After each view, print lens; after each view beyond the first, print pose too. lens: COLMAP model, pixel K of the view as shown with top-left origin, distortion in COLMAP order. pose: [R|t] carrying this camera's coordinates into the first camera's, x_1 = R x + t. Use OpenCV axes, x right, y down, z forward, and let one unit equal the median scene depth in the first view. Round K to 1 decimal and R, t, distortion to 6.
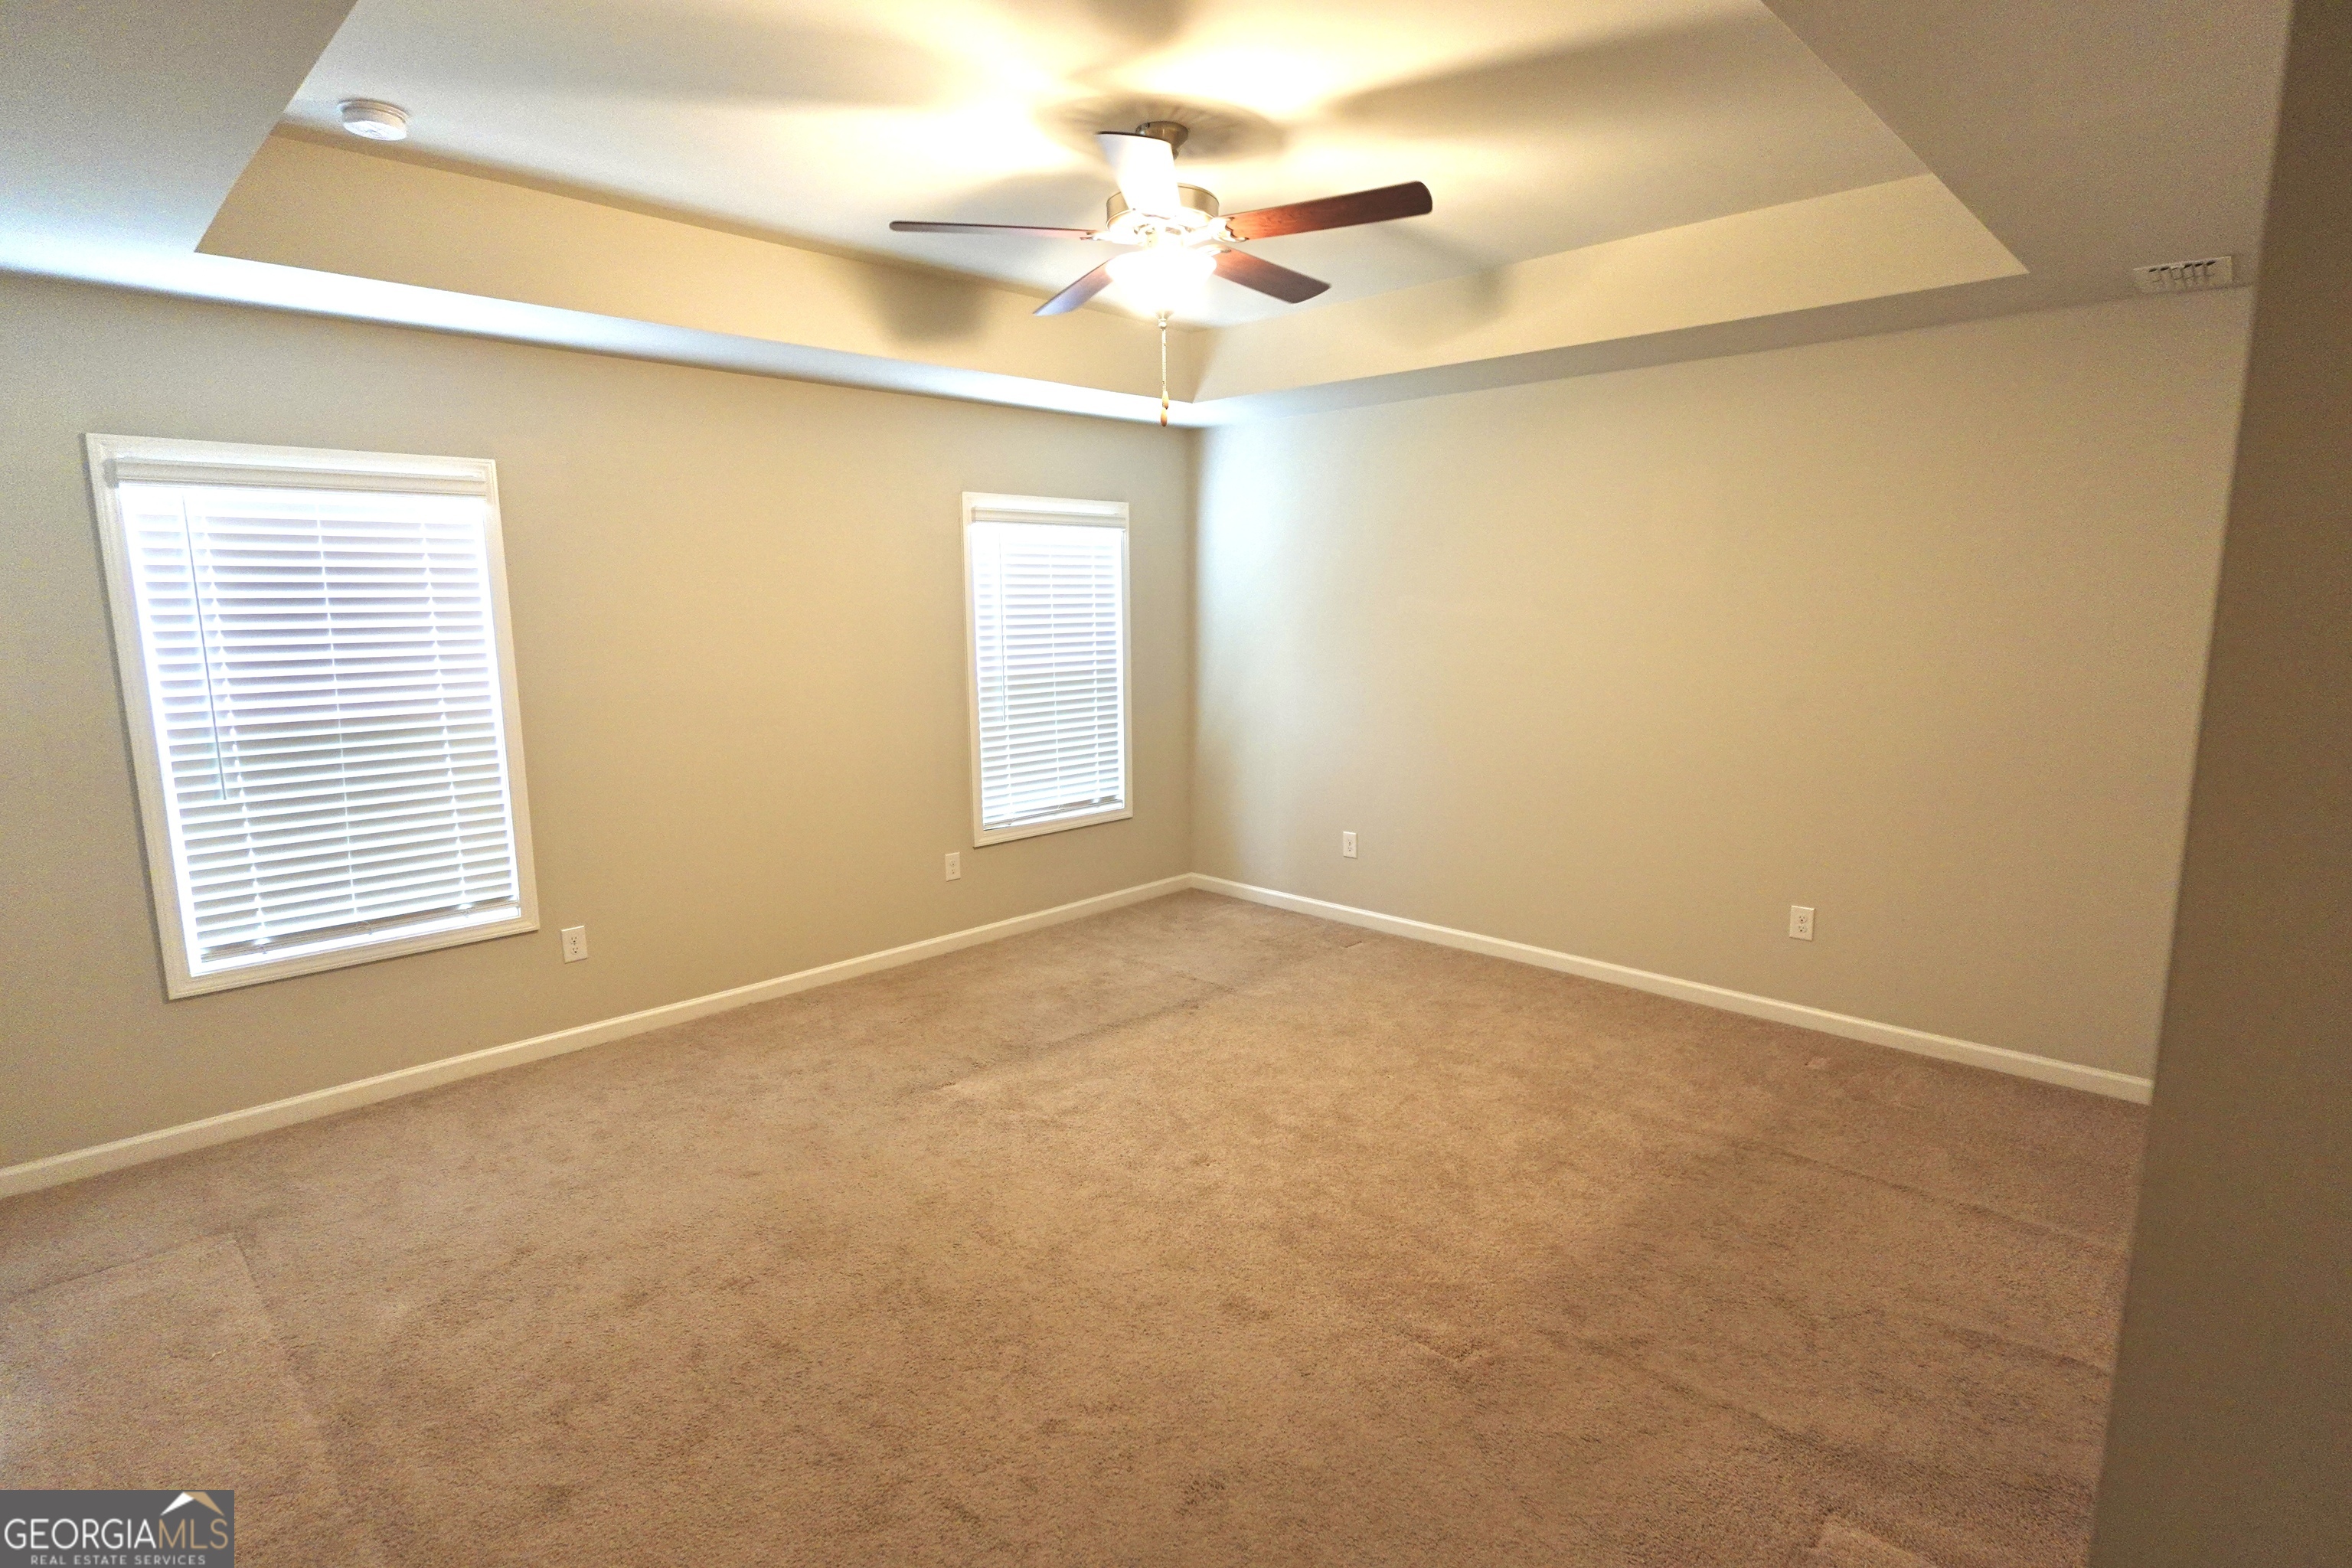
lens RADIAL K [[1208.0, 0, 1183.4], [0, 1208.0, 747.9], [0, 0, 1]] dist [0.001224, 0.000207]
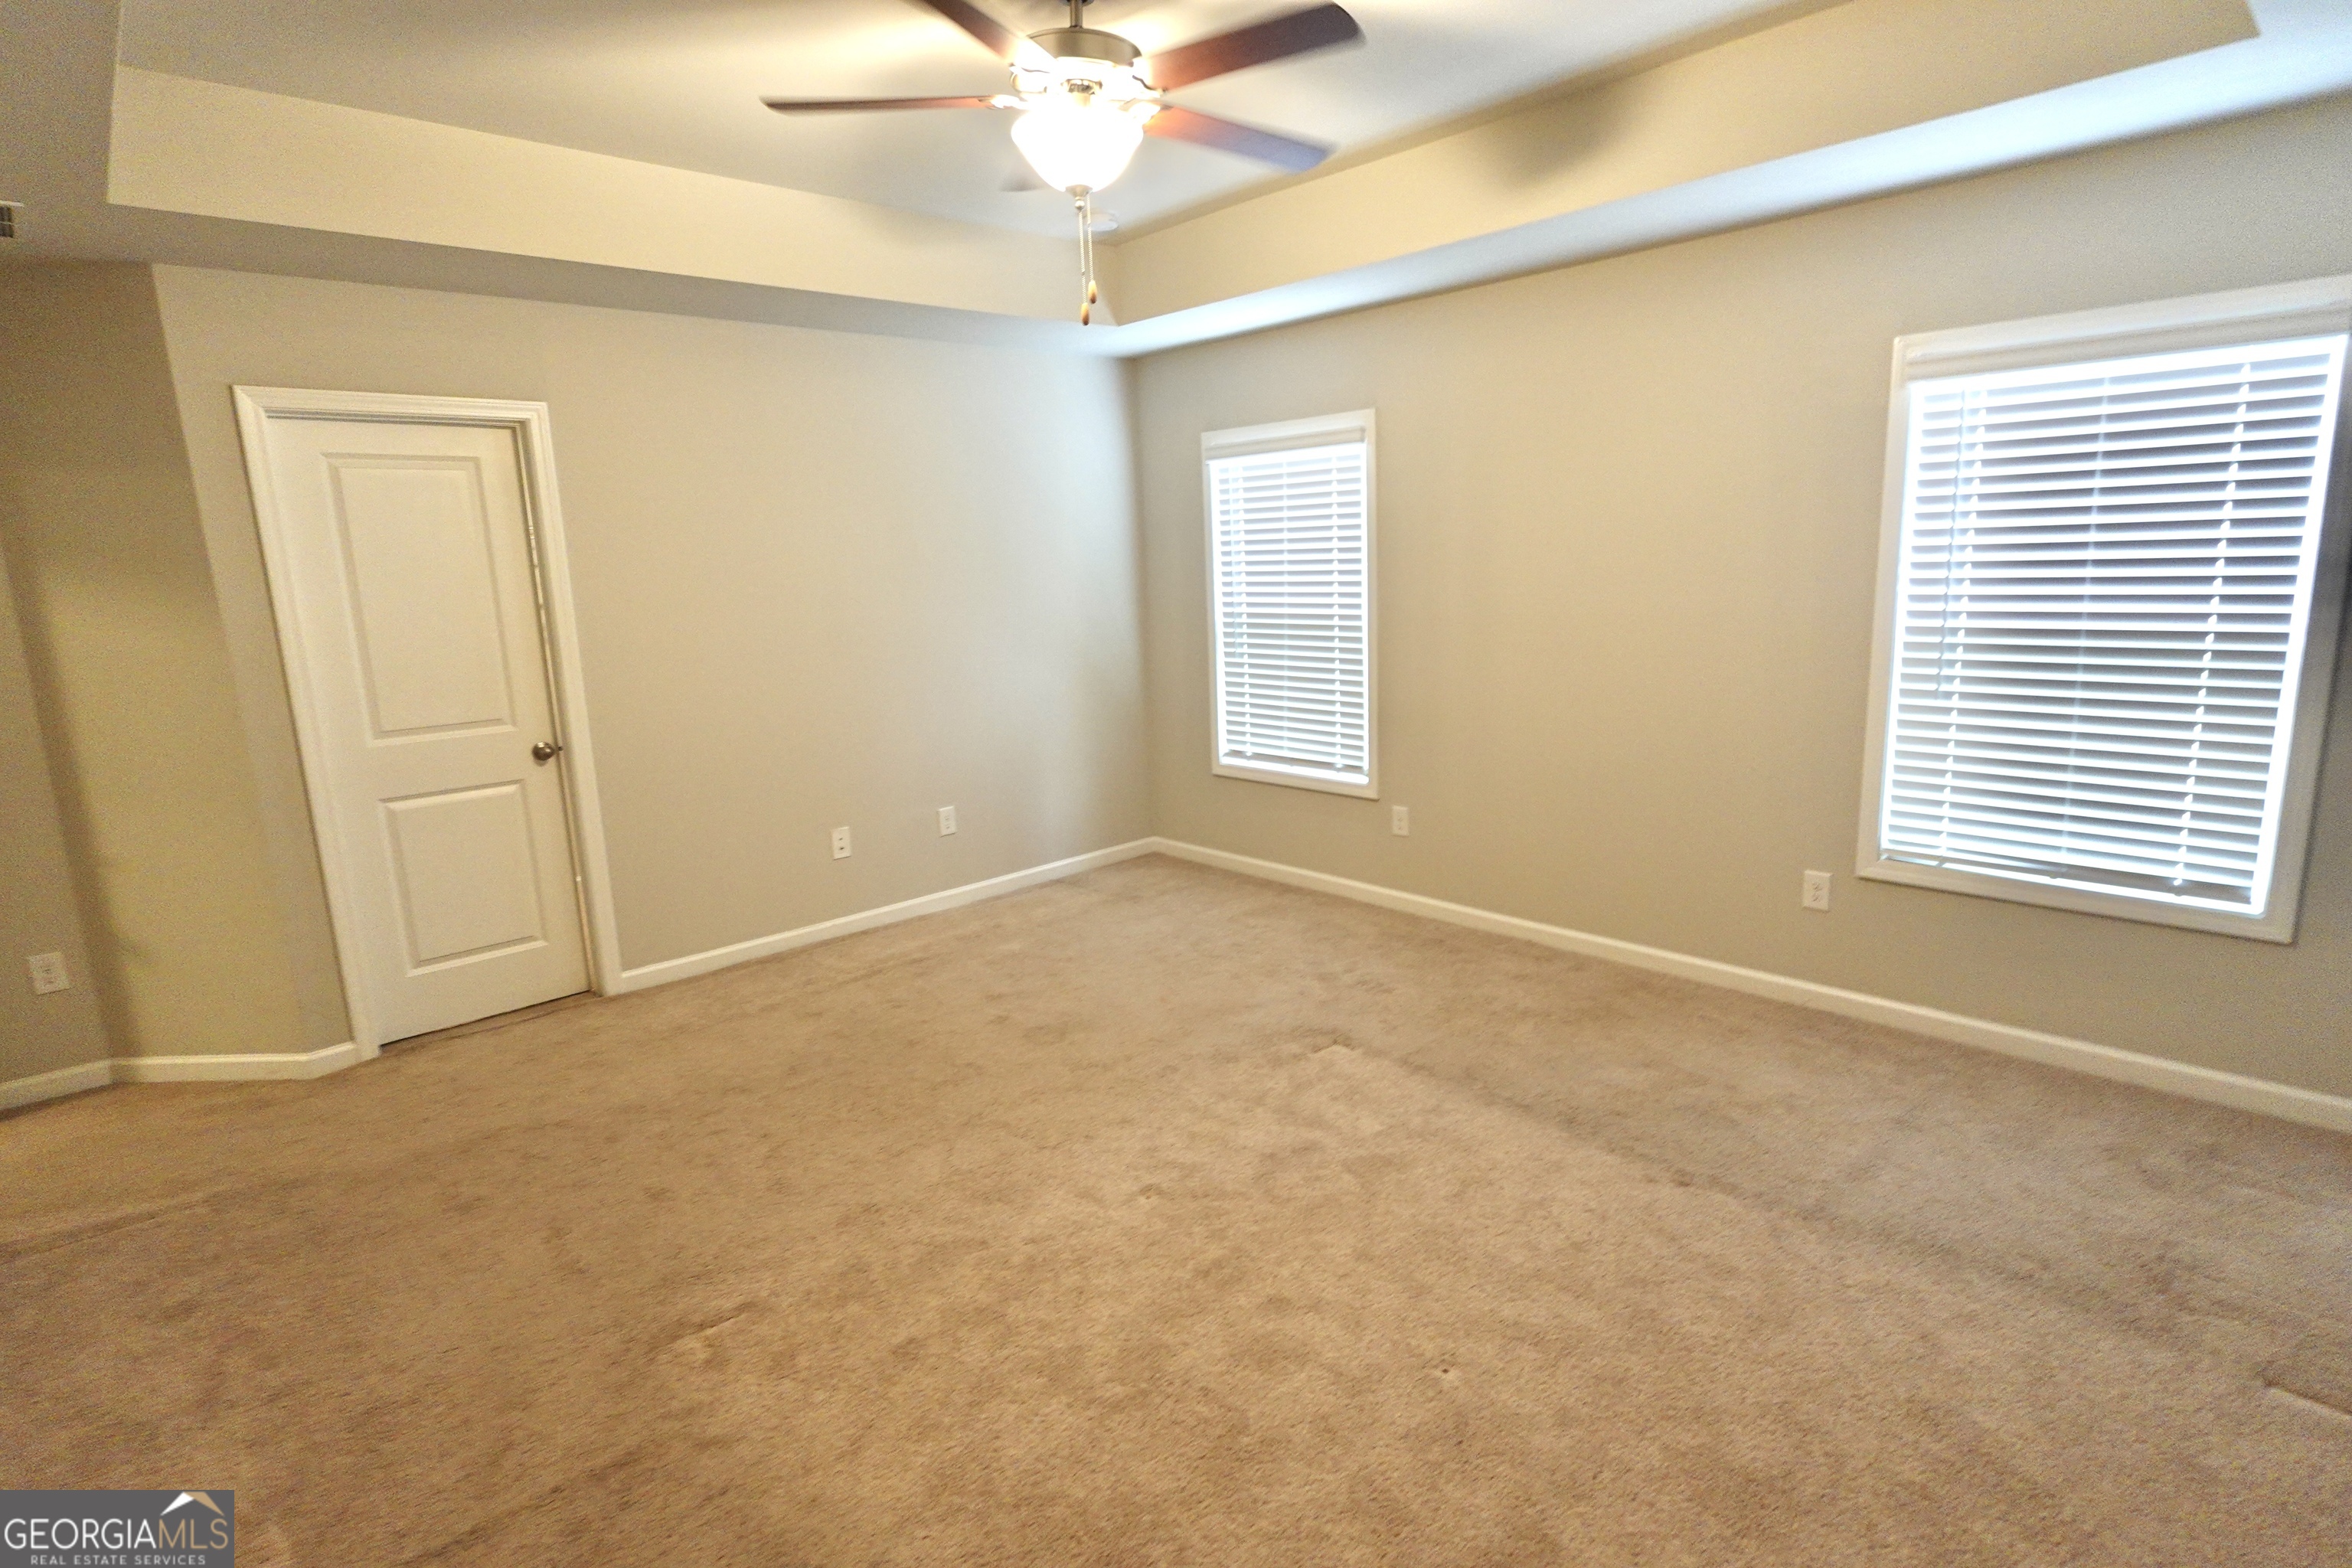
lens RADIAL K [[1191.7, 0, 1176.7], [0, 1191.7, 777.1], [0, 0, 1]] dist [-0.000384, -0.001315]
pose [[-0.056137, 0.199654, -0.978257, 0.664558], [-0.086755, 0.975121, 0.203992, -0.102303], [0.994647, 0.096320, -0.037419, 0.863184]]
